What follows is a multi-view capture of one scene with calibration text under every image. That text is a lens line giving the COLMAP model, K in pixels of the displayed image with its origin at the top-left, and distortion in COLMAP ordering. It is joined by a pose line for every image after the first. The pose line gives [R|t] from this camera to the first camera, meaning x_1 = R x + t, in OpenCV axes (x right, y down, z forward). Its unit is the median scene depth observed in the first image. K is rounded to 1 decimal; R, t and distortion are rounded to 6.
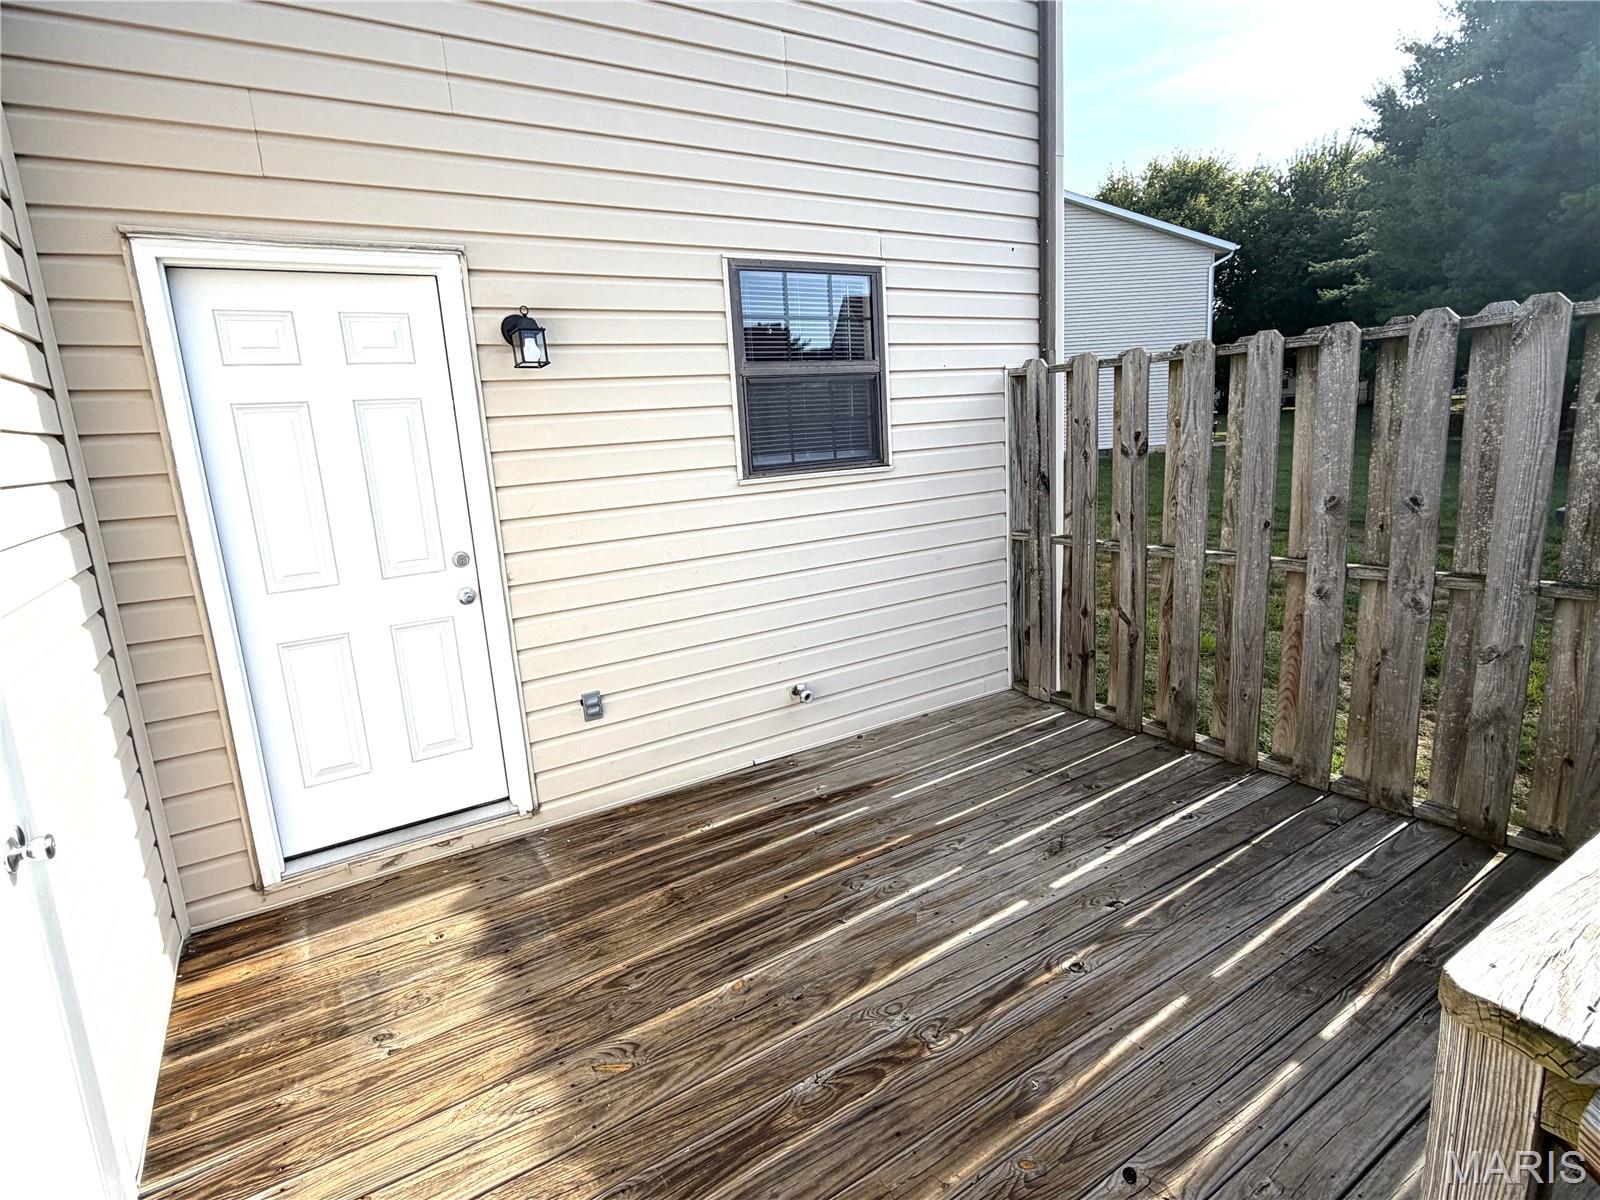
lens RADIAL K [[841.8, 0, 800.1], [0, 841.8, 599.5], [0, 0, 1]] dist [0.012179, -0.002001]
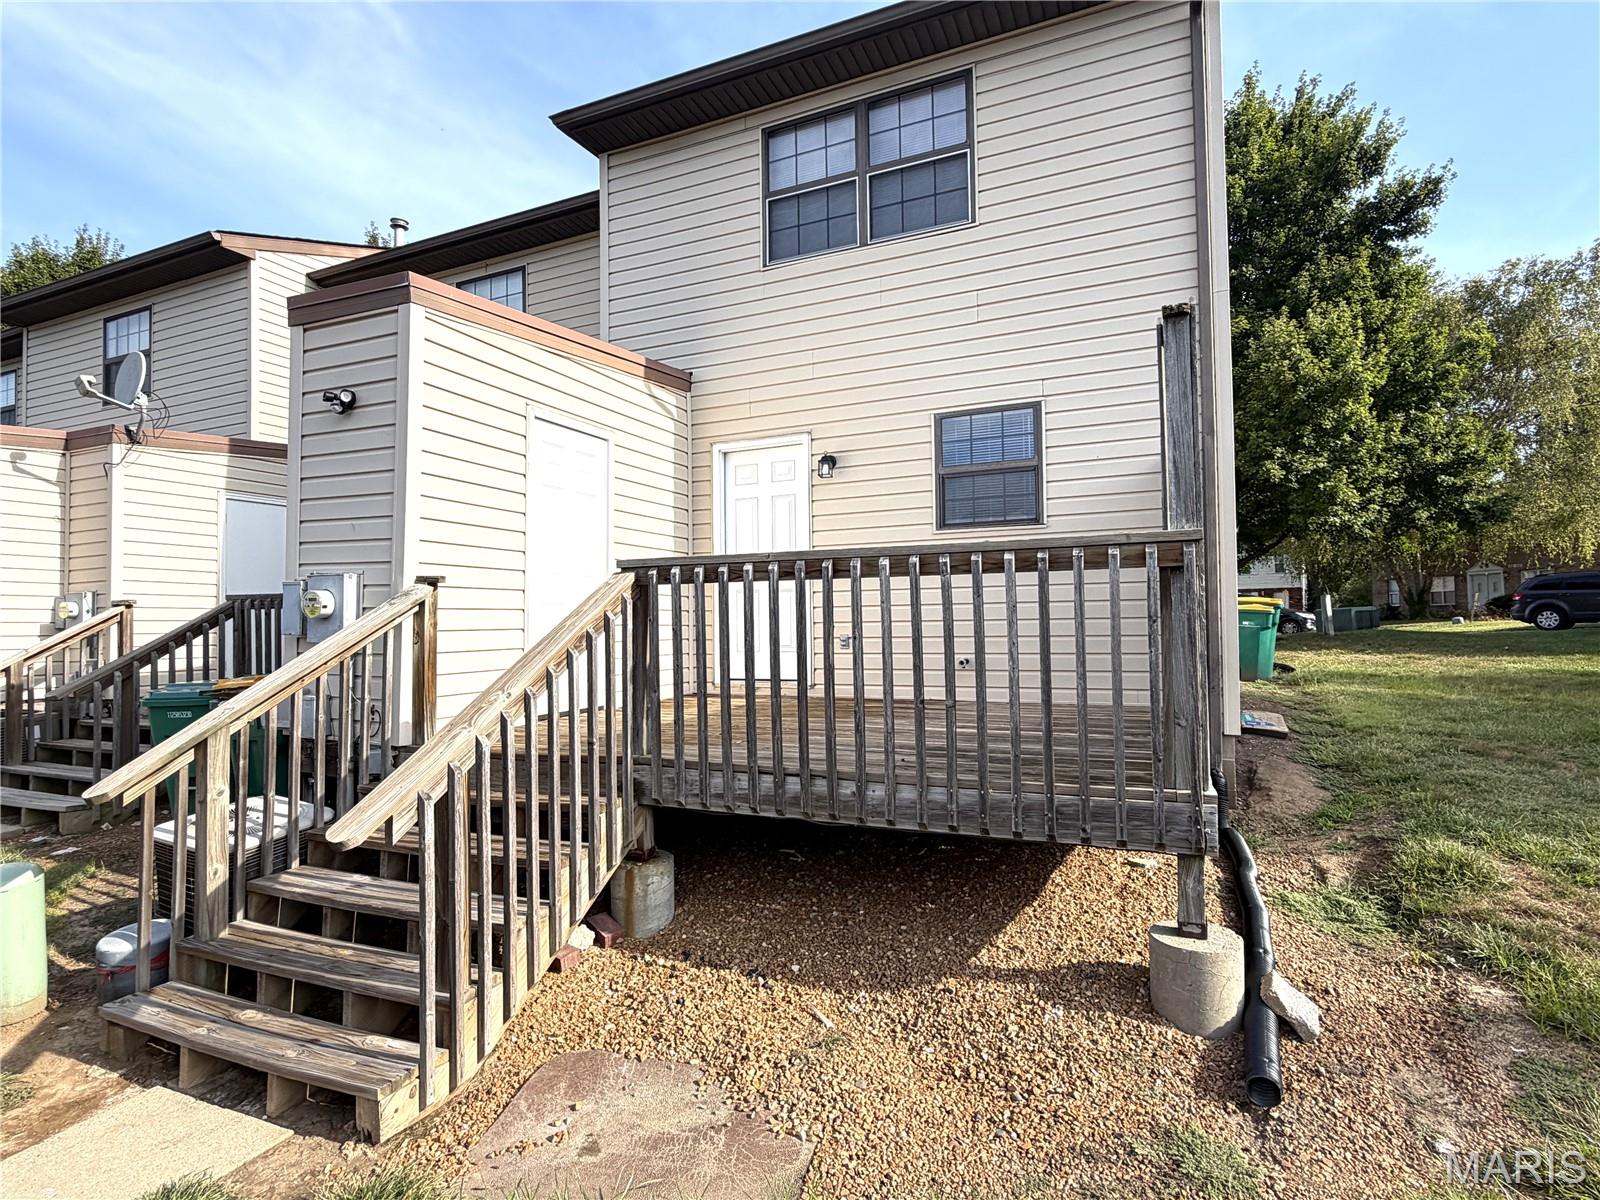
lens RADIAL K [[841.8, 0, 806.2], [0, 841.8, 599.8], [0, 0, 1]] dist [0.012179, -0.002001]
pose [[0.539382, 0.027117, -0.841624, 1.509583], [-0.193105, 0.976828, -0.092285, 0.253048], [0.819620, 0.212299, 0.532120, -0.157414]]
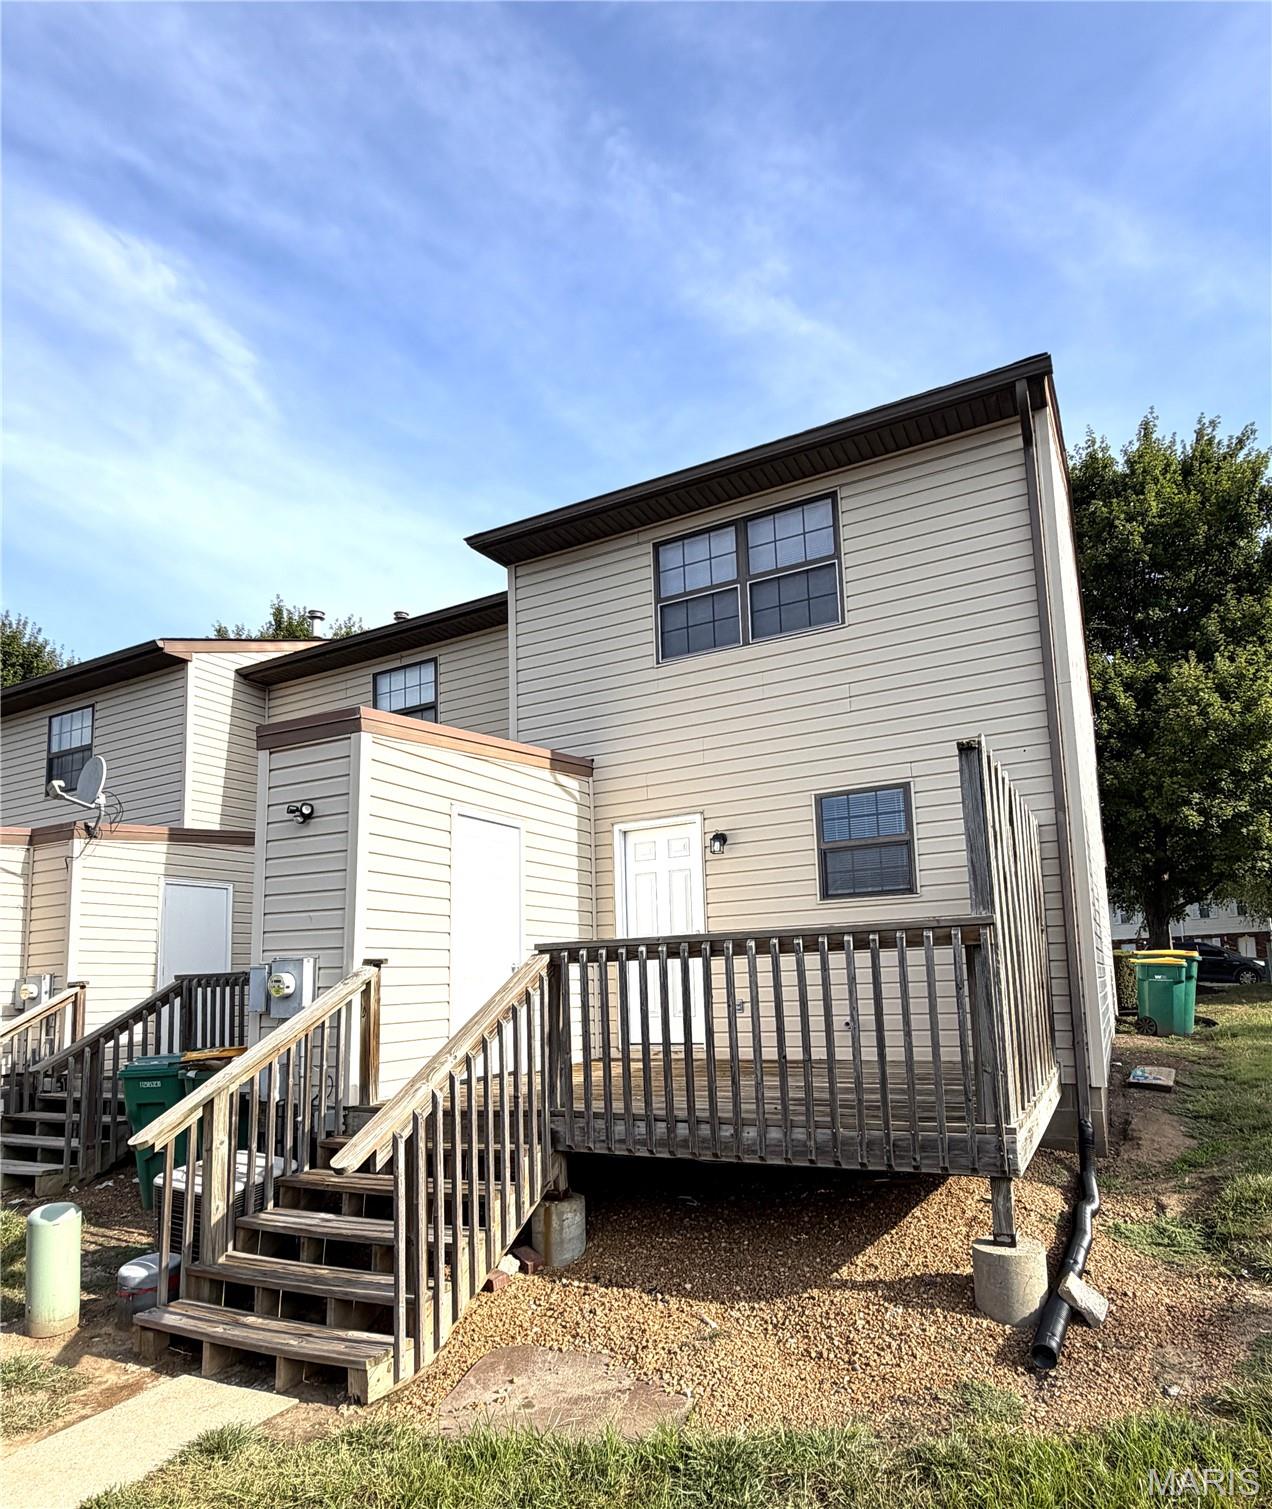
lens RADIAL K [[923.0, 0, 676.6], [0, 923.0, 865.8], [0, 0, 1]] dist [0.002158, 0.004406]
pose [[0.499112, -0.070536, -0.863662, 1.872023], [-0.174474, 0.968089, -0.179894, 0.251650], [0.848791, 0.240474, 0.470878, -0.332431]]
